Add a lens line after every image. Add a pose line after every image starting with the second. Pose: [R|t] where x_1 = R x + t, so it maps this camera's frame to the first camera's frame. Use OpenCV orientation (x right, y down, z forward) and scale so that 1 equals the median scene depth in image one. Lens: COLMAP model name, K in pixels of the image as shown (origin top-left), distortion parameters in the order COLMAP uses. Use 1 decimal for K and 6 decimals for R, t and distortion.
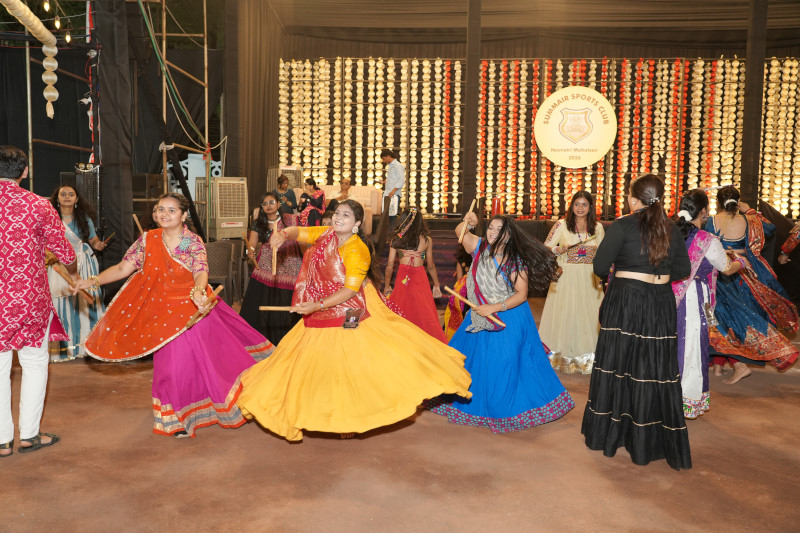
lens RADIAL K [[697.2, 0, 400.5], [0, 697.2, 268.1], [0, 0, 1]] dist [0.018687, 0.009378]
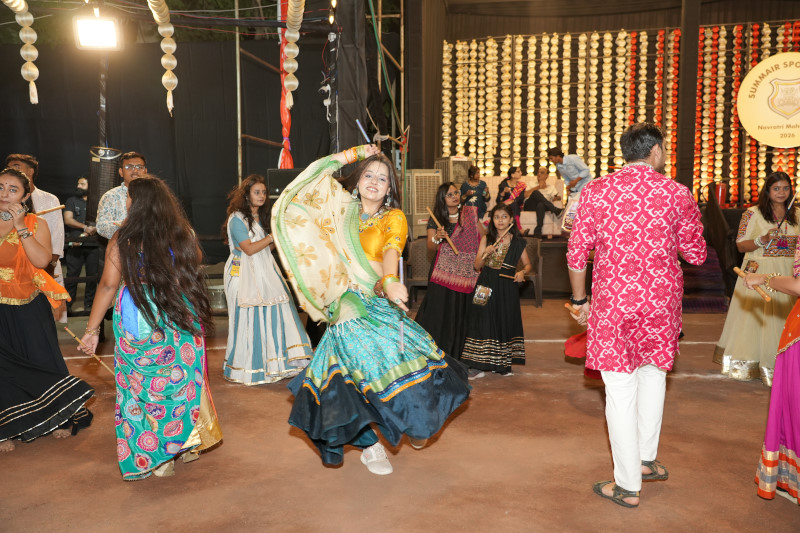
lens RADIAL K [[739.3, 0, 400.7], [0, 739.3, 271.1], [0, 0, 1]] dist [0.037746, 0.000000]
pose [[0.992171, -0.012360, -0.124276, -0.110142], [0.013056, 0.999903, 0.004793, -0.000797], [0.124204, -0.006378, 0.992236, 0.019431]]
